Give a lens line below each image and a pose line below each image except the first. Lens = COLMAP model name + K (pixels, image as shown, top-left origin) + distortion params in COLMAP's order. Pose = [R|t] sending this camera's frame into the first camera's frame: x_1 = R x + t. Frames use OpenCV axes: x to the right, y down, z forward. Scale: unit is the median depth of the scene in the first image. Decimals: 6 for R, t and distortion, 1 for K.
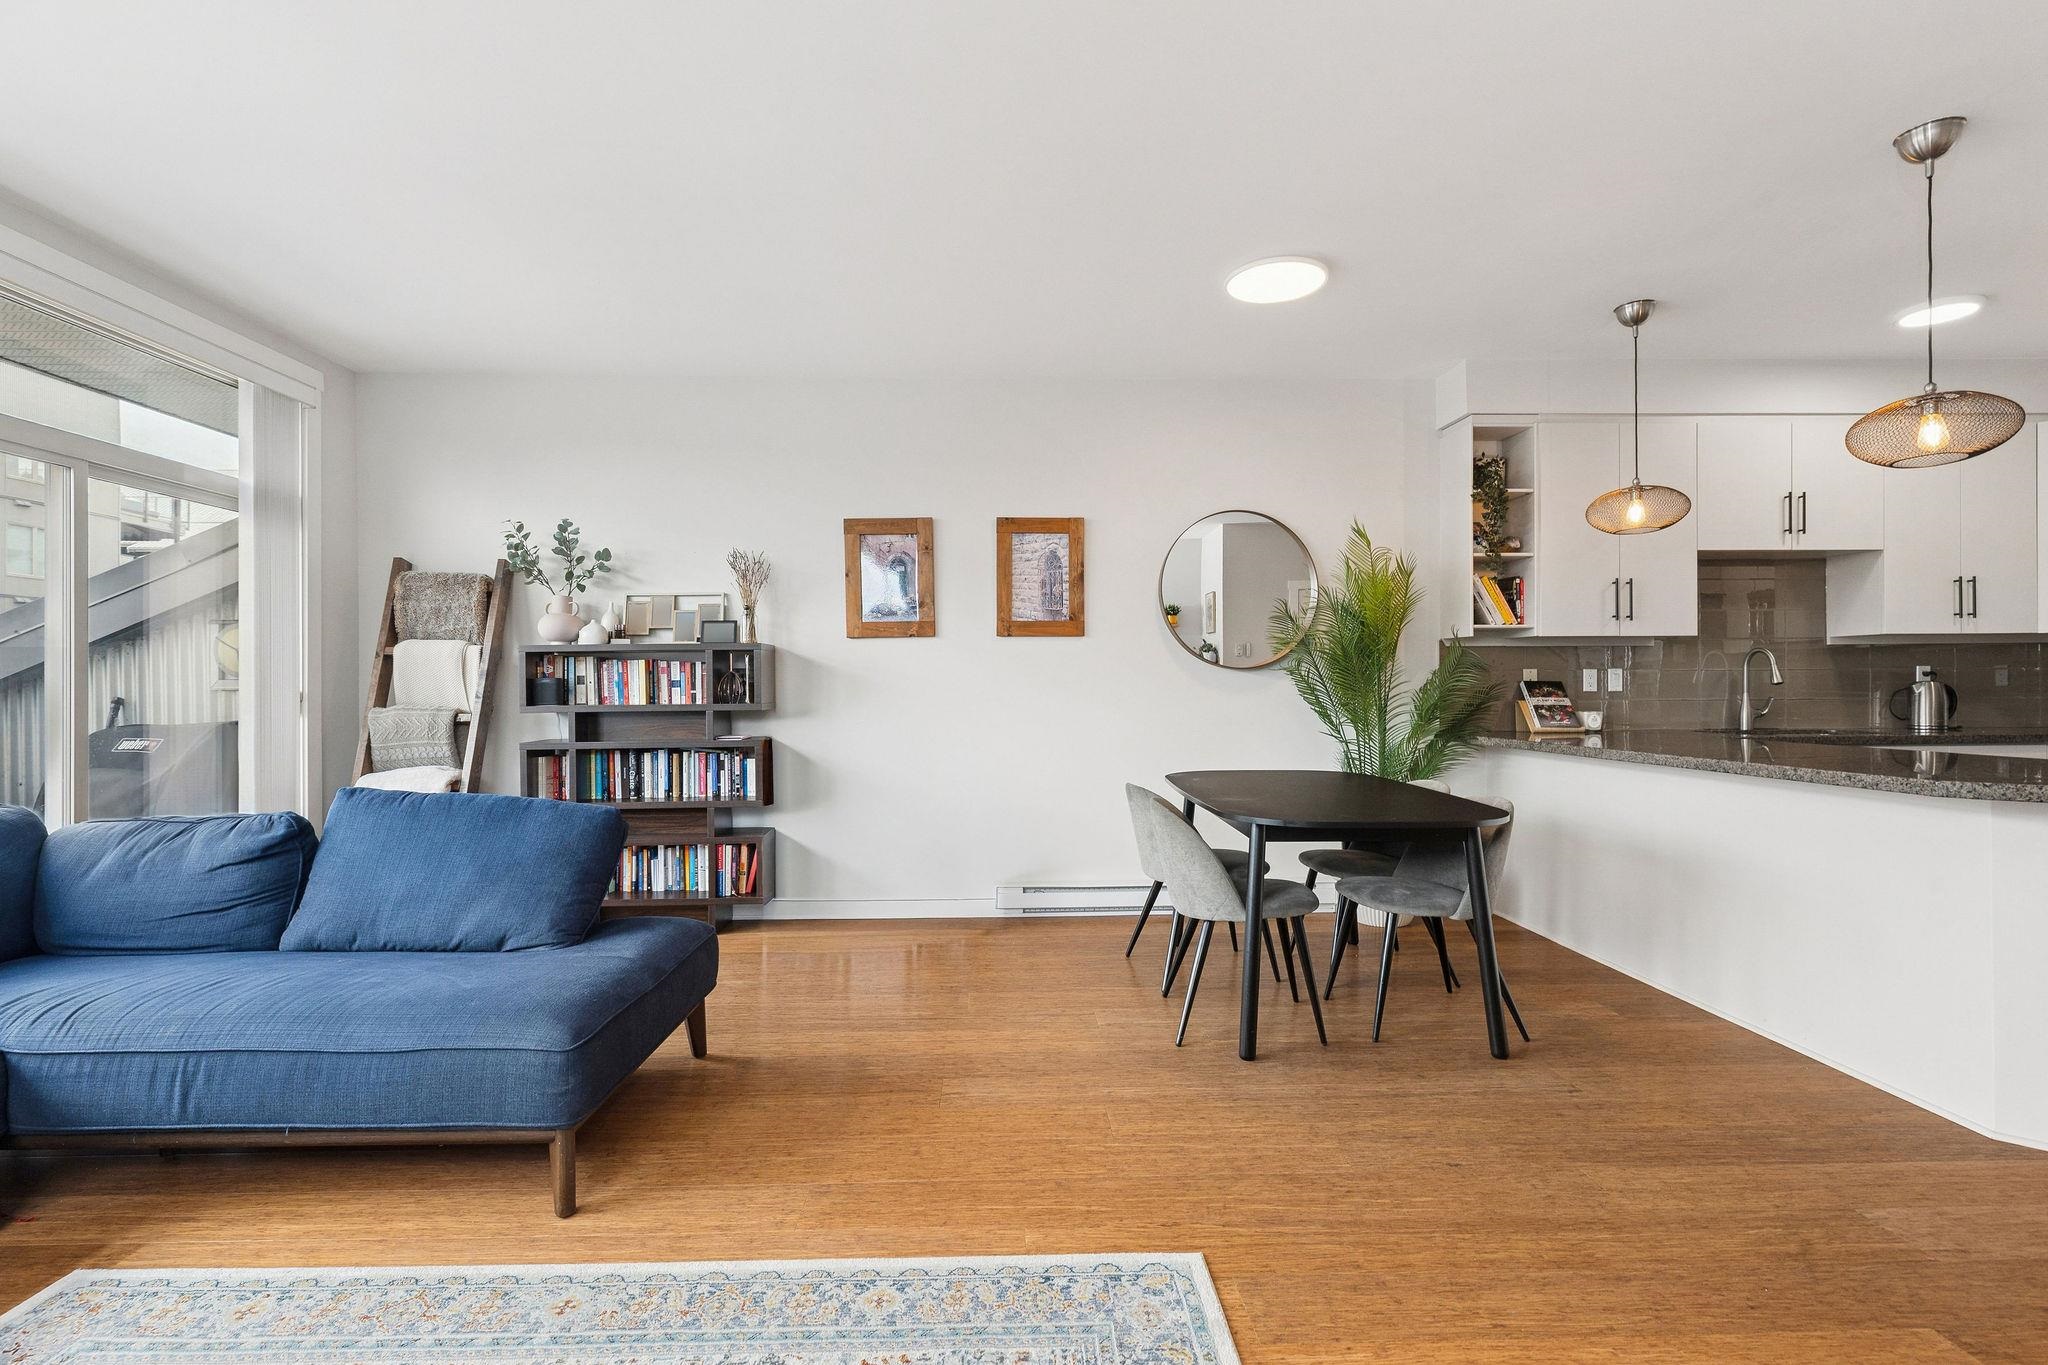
lens RADIAL K [[936.5, 0, 1019.6], [0, 936.5, 684.0], [0, 0, 1]] dist [0.002491, -0.000746]
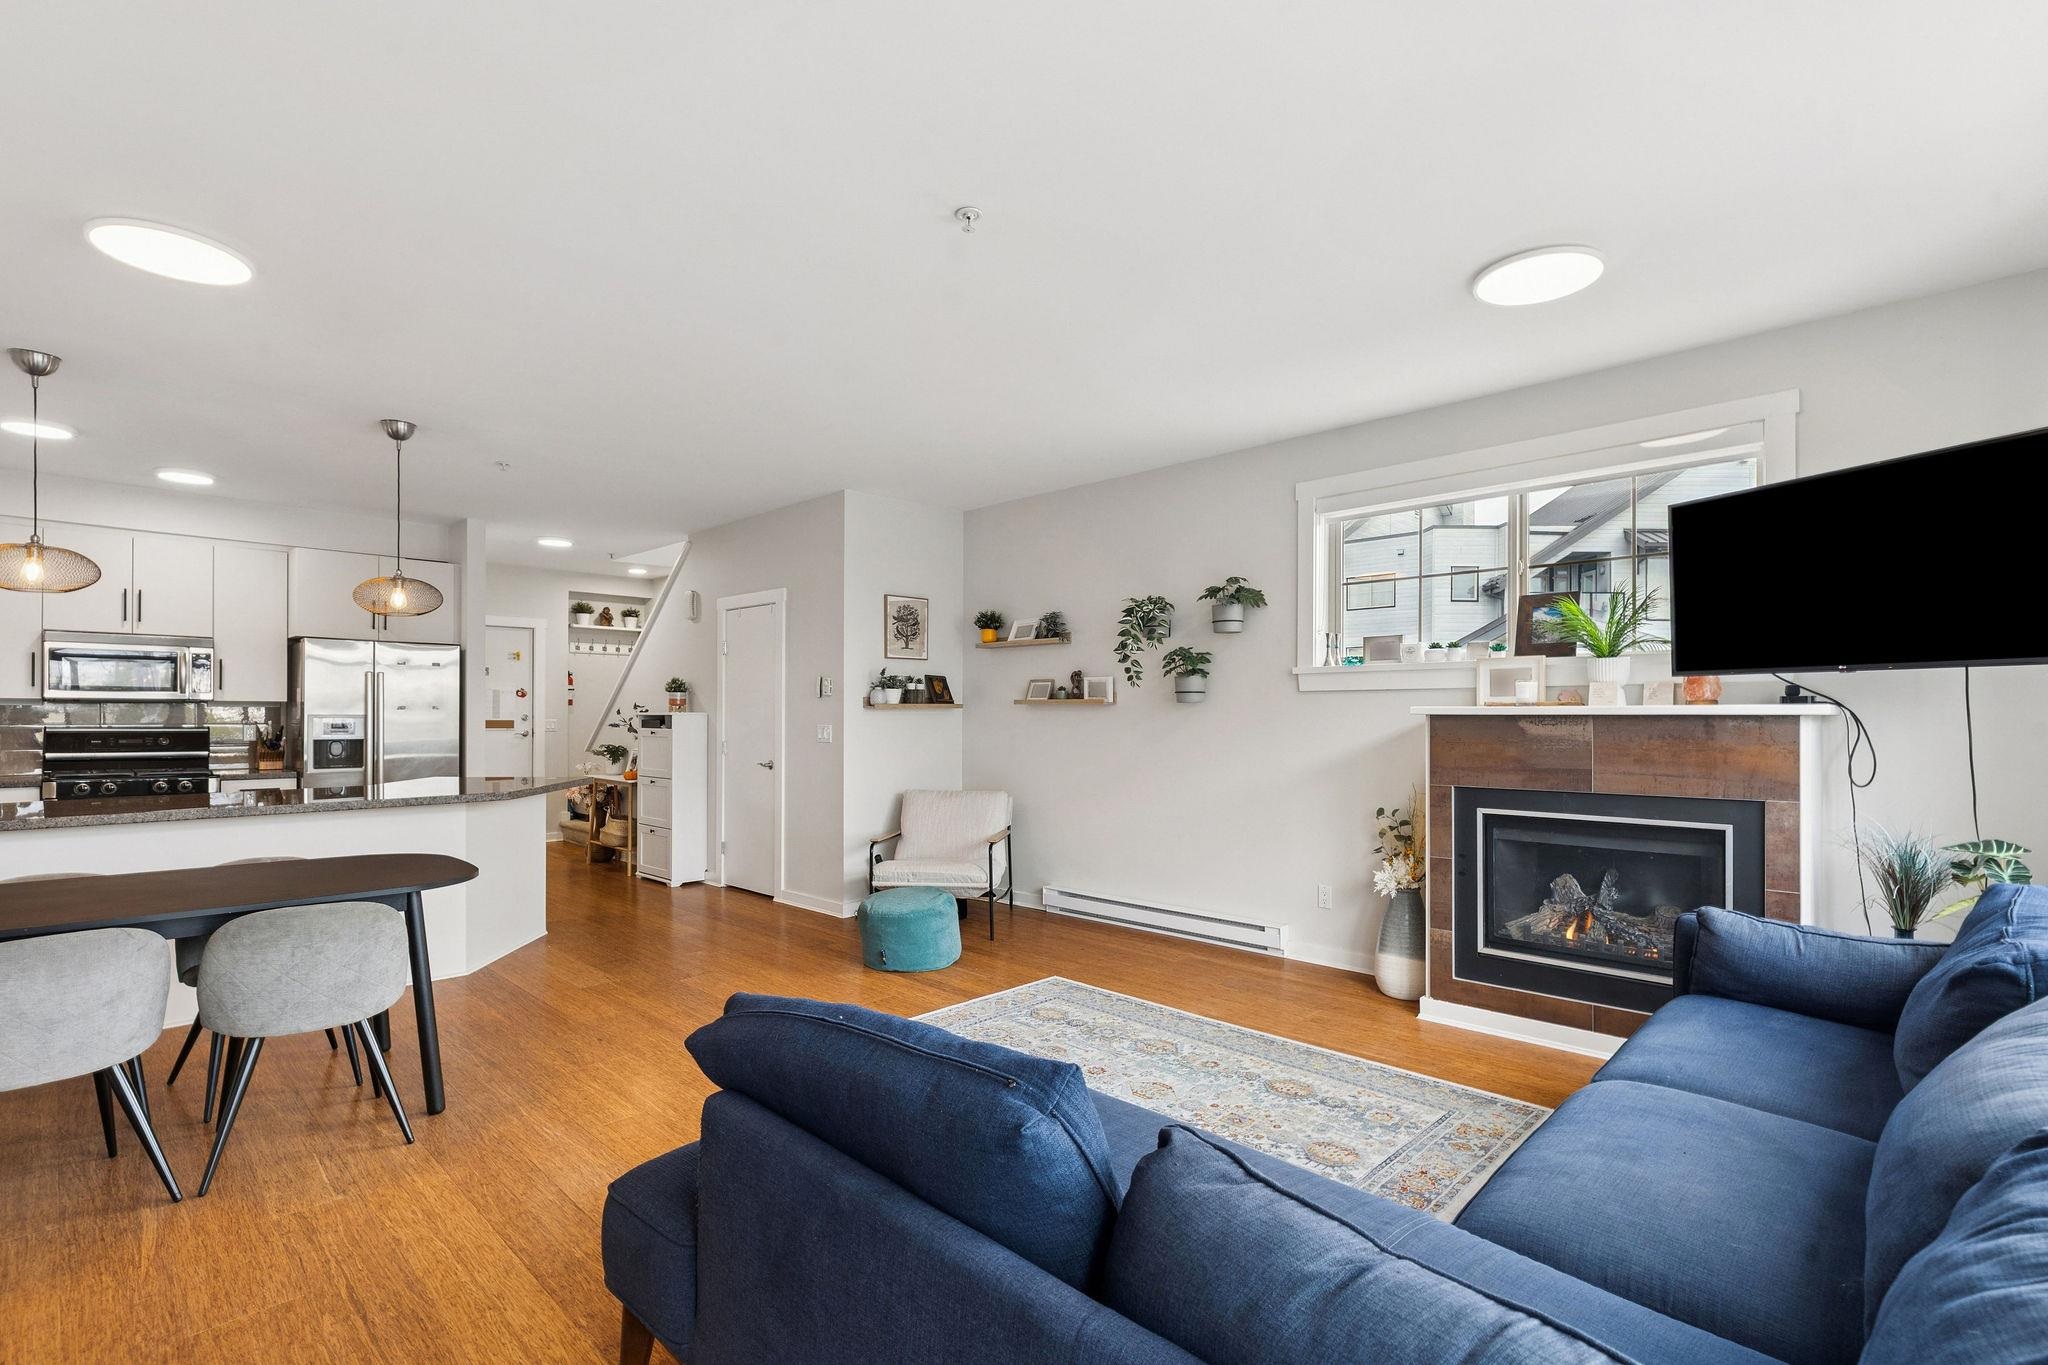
lens RADIAL K [[940.0, 0, 1025.4], [0, 940.0, 709.1], [0, 0, 1]] dist [0.008487, -0.000407]
pose [[-0.694489, 0.008223, 0.719456, -0.634397], [0.001419, 0.999948, -0.010059, -0.026309], [-0.719502, -0.005965, -0.694465, 0.816860]]
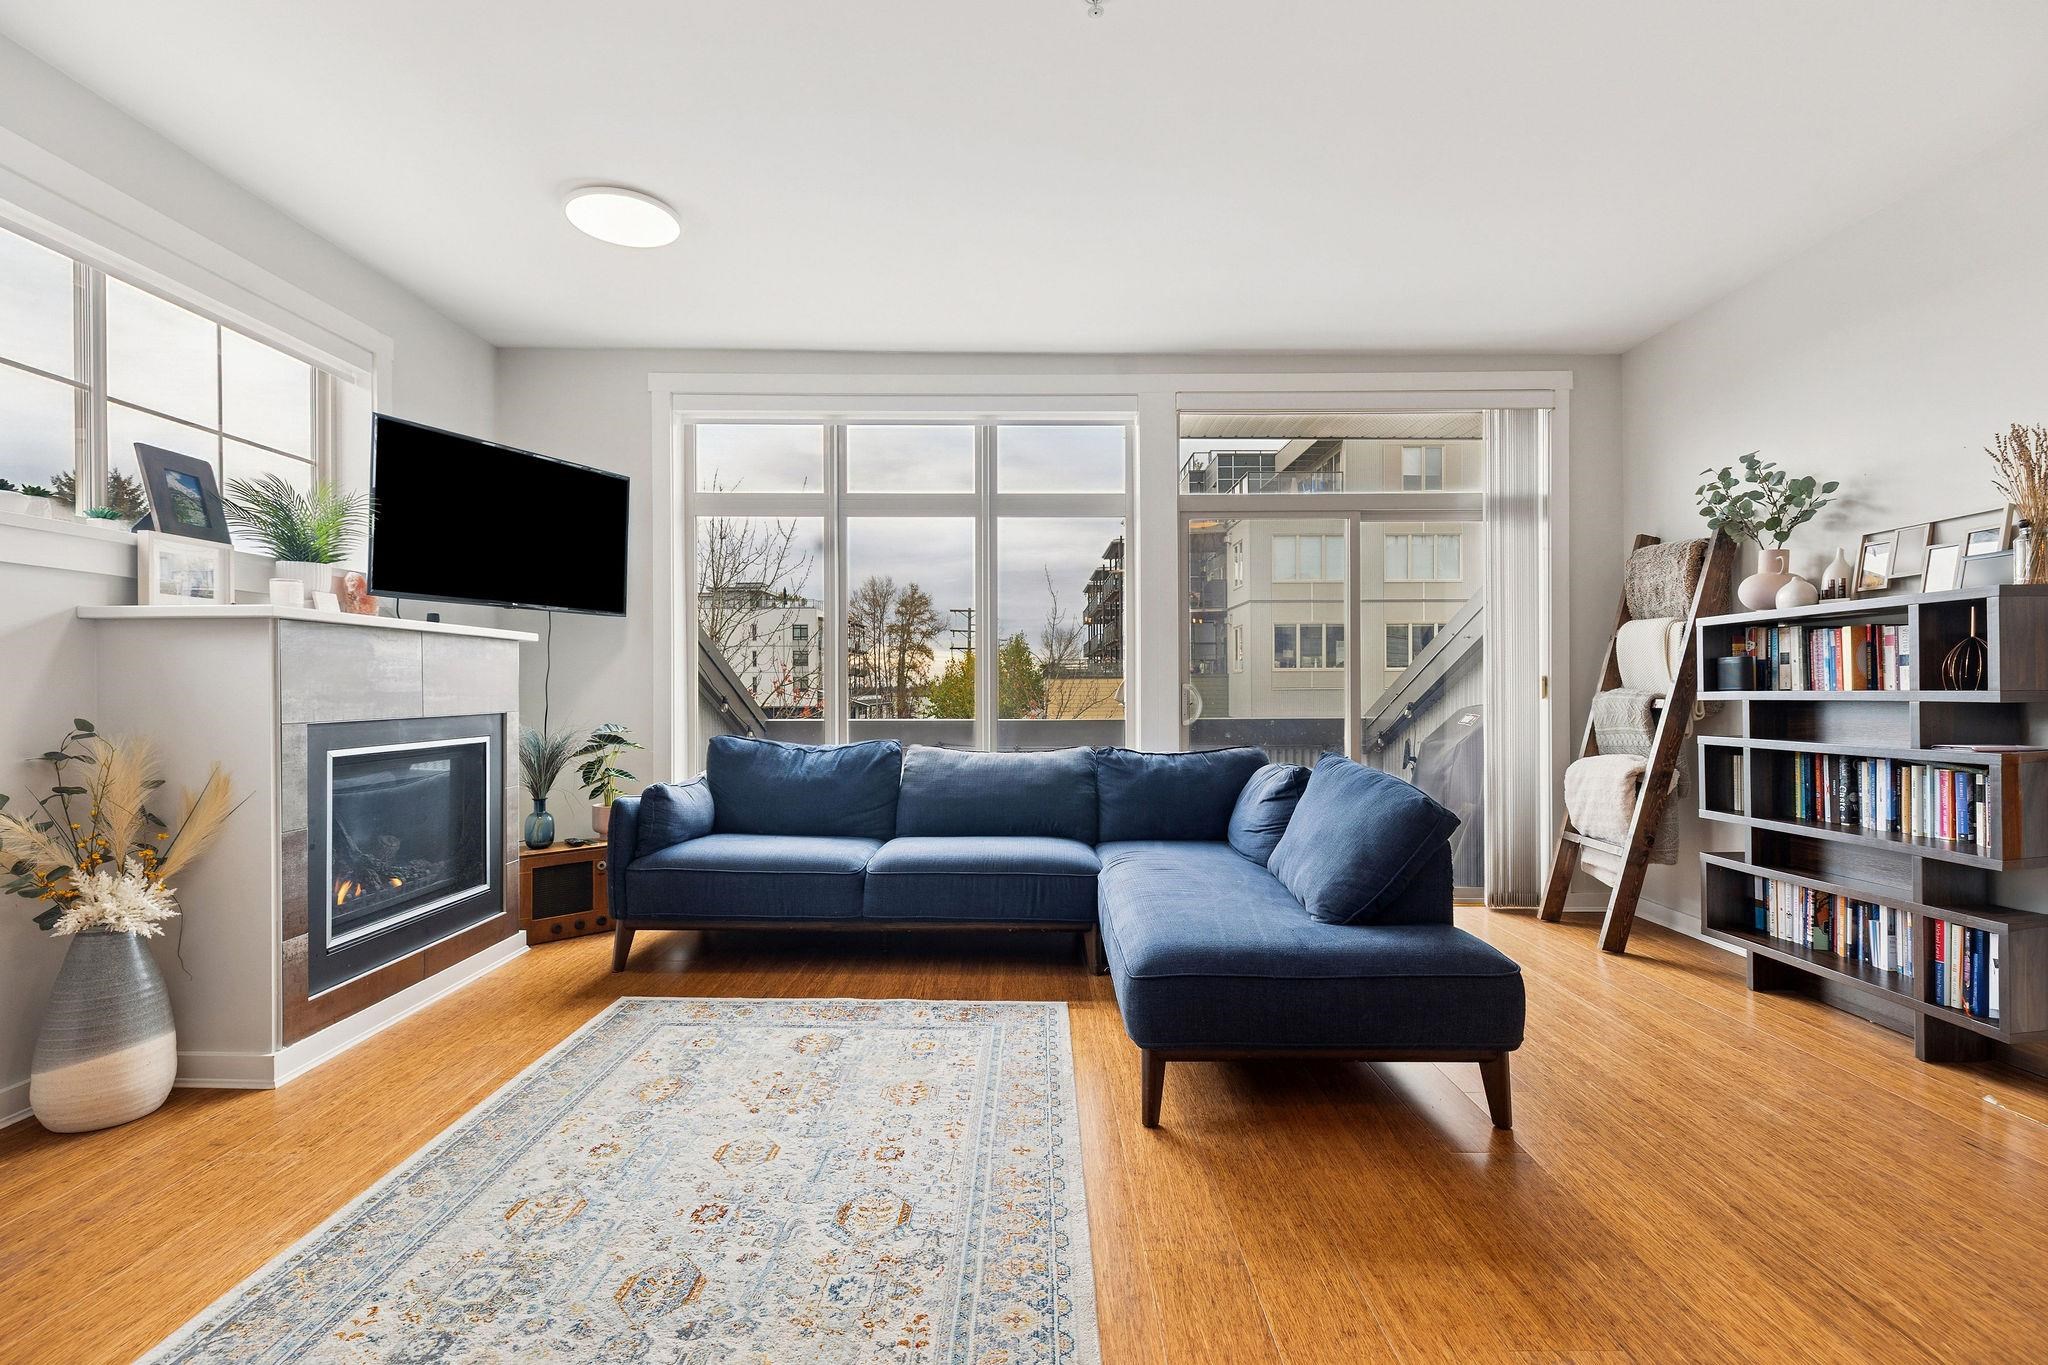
lens RADIAL K [[930.3, 0, 1033.0], [0, 930.3, 689.4], [0, 0, 1]] dist [0.007016, -0.001013]
pose [[-0.023956, 0.006755, -0.999690, 0.300034], [0.004980, 0.999966, 0.006637, 0.012840], [0.999701, -0.004819, -0.023989, 0.408832]]
